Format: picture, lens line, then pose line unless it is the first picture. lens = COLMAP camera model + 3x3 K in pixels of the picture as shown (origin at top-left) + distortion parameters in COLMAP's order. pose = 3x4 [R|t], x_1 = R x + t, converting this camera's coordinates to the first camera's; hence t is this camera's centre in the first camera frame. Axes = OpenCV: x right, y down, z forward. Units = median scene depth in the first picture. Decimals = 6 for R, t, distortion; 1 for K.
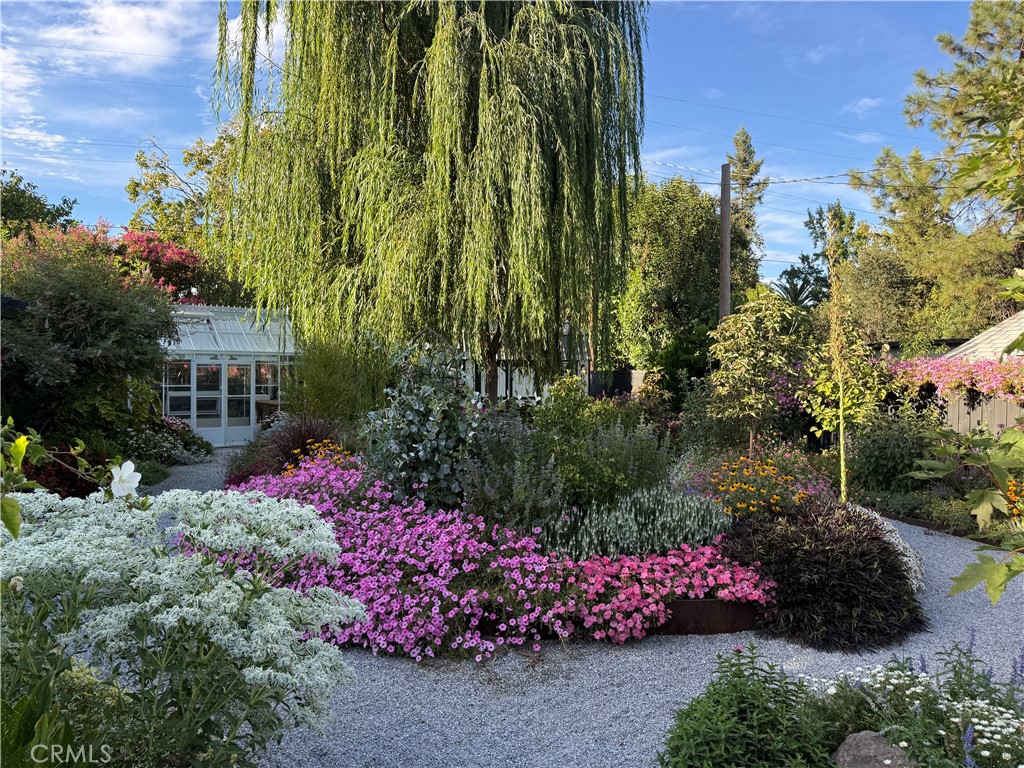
lens RADIAL K [[730.4, 0, 512.2], [0, 730.4, 379.7], [0, 0, 1]] dist [-0.000687, -0.001455]
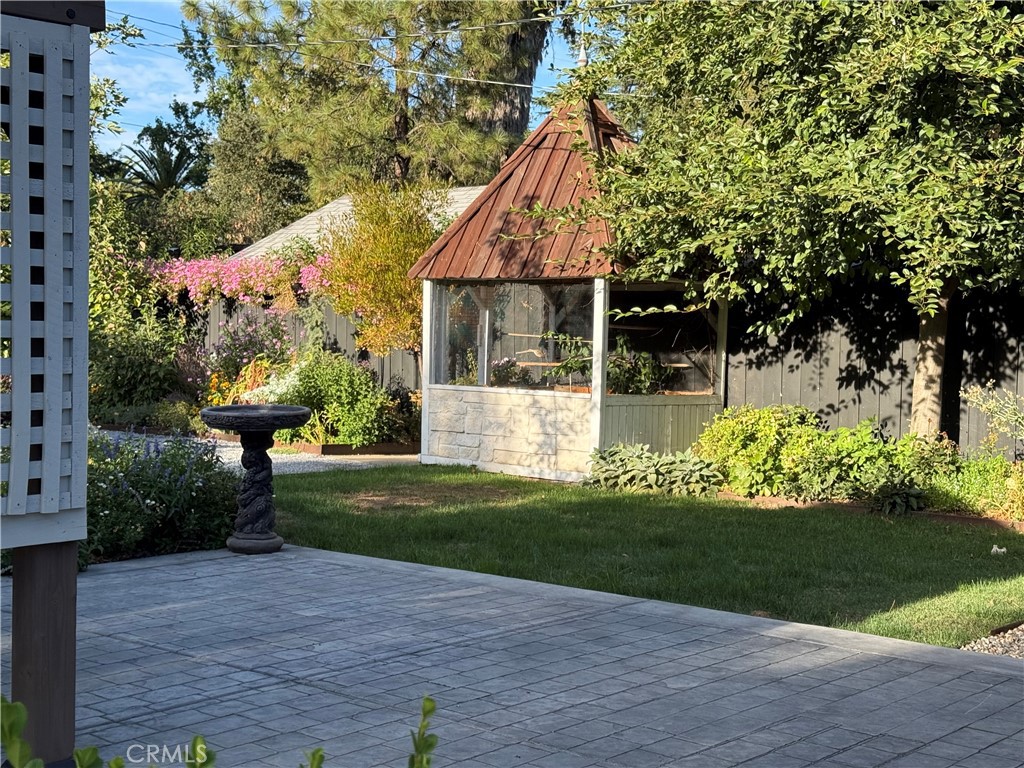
lens RADIAL K [[1418.5, 0, 511.9], [0, 1418.5, 385.0], [0, 0, 1]] dist [0.035914, 0.000000]
pose [[0.828824, -0.018365, 0.559208, -0.019584], [-0.002962, 0.999303, 0.037208, 0.019175], [-0.559501, -0.032495, 0.828192, -0.211890]]
